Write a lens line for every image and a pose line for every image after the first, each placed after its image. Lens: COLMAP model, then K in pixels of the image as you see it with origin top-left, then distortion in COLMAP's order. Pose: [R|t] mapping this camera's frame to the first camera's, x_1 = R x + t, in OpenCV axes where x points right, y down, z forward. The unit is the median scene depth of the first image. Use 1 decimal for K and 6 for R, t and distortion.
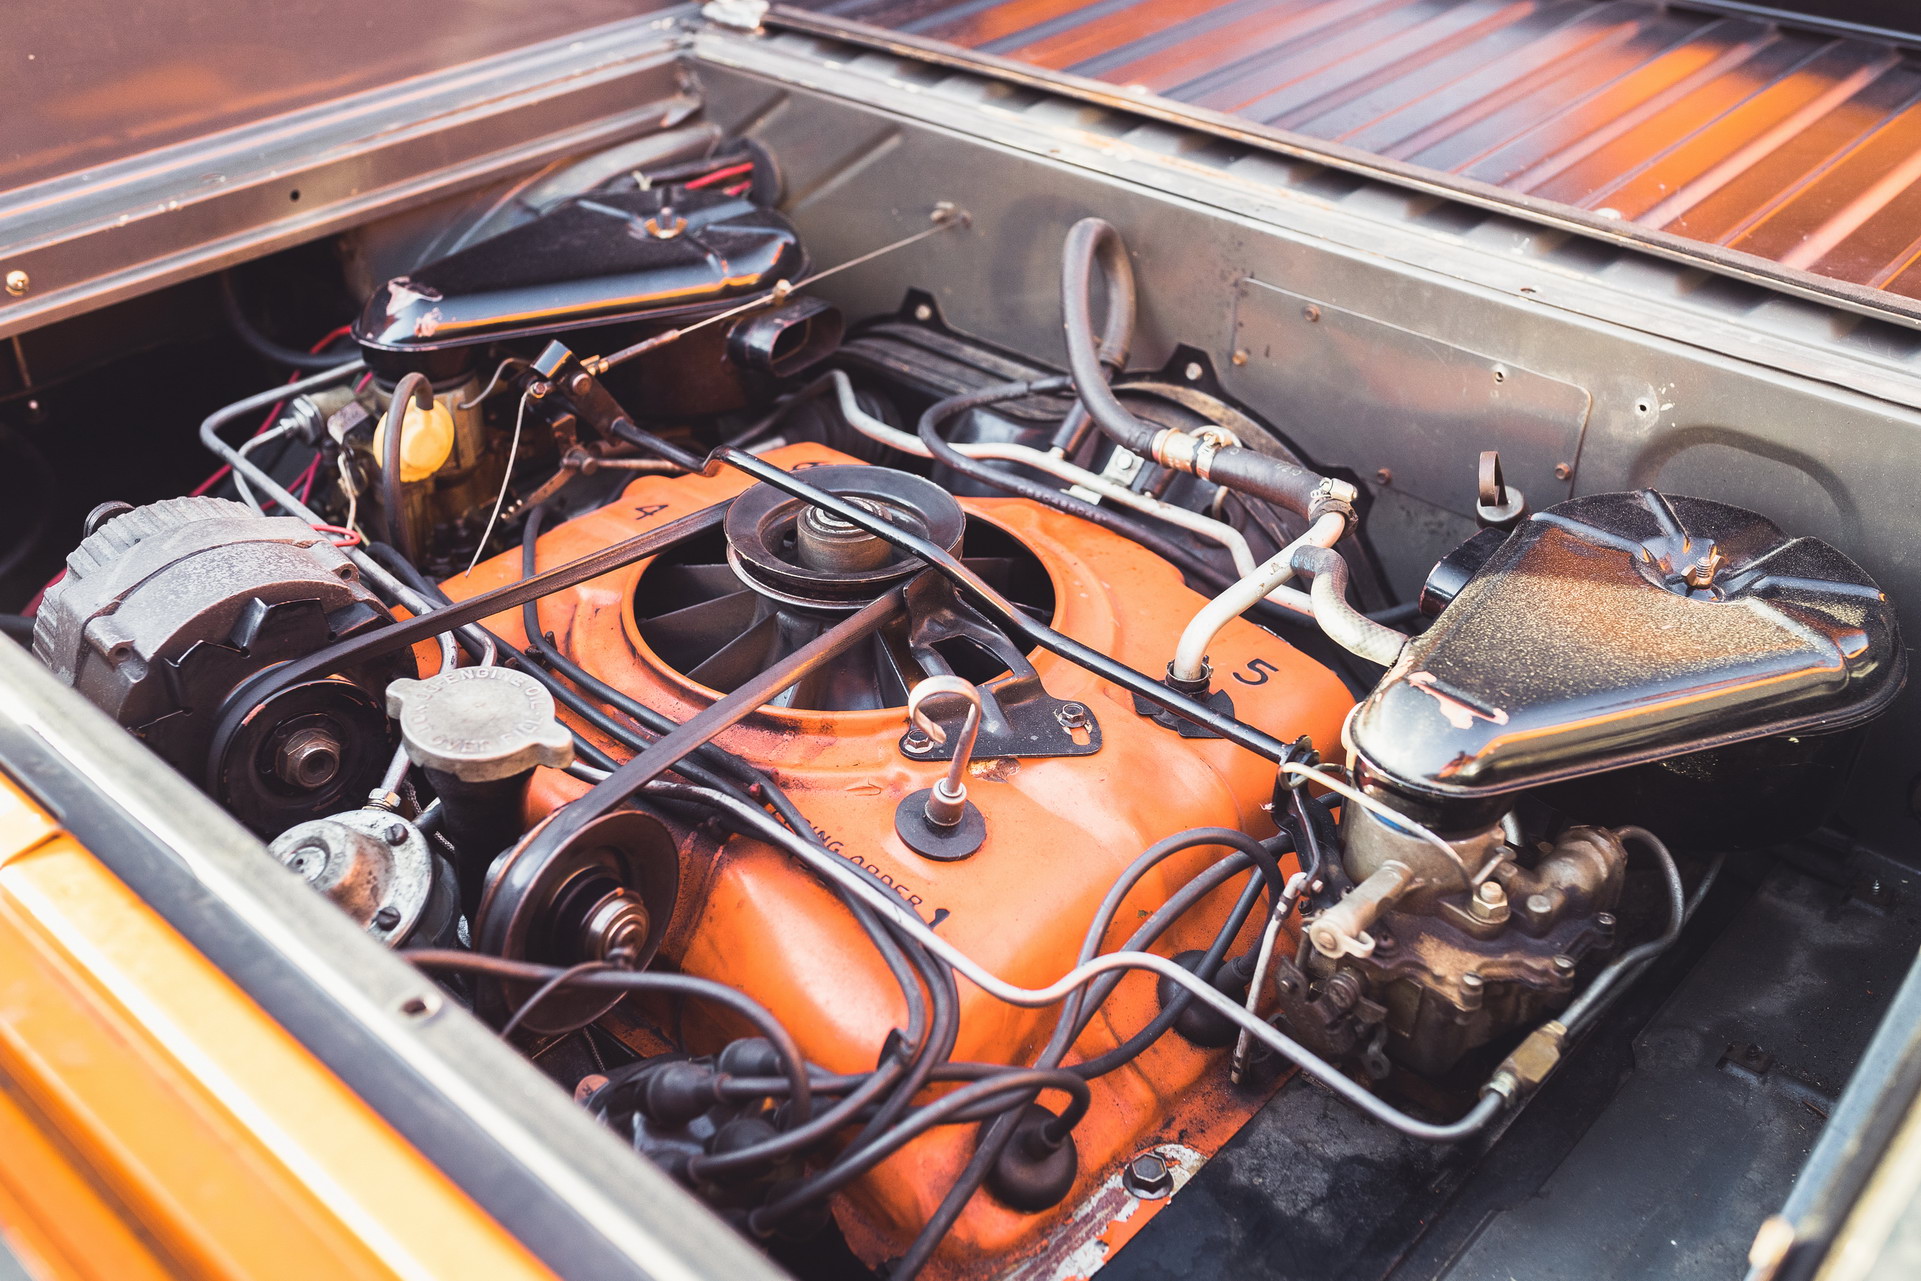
lens RADIAL K [[1732.1, 0, 960.5], [0, 1732.1, 640.5], [0, 0, 1]] dist [0.000648, -0.019124]
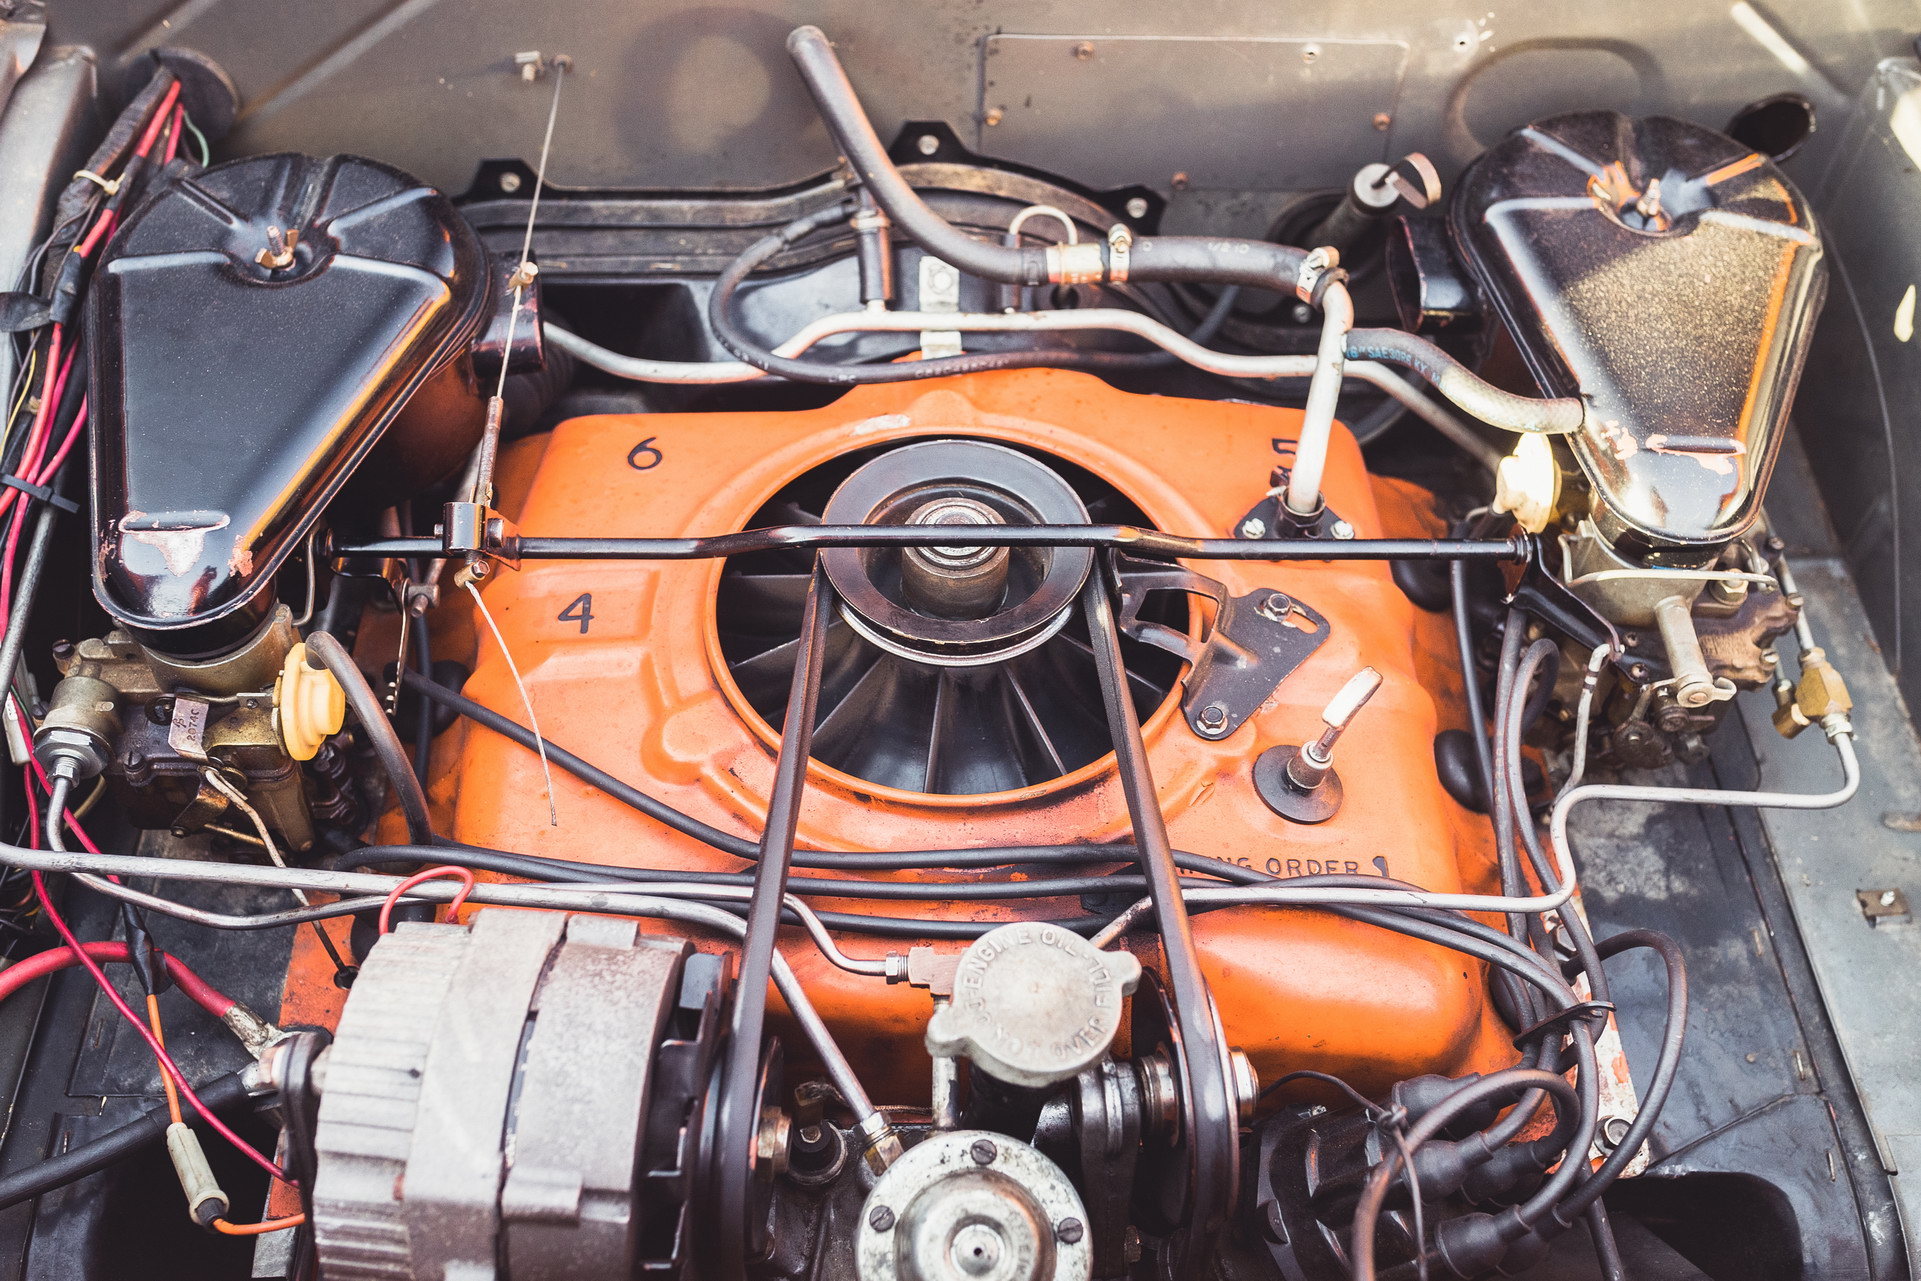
lens RADIAL K [[1877.4, 0, 959.9], [0, 1877.4, 667.7], [0, 0, 1]] dist [-0.002987, 0.012576]
pose [[0.739835, -0.533238, 0.410245, -0.415941], [0.371949, 0.832287, 0.411037, -0.343524], [-0.560623, -0.151509, 0.814093, 0.182972]]
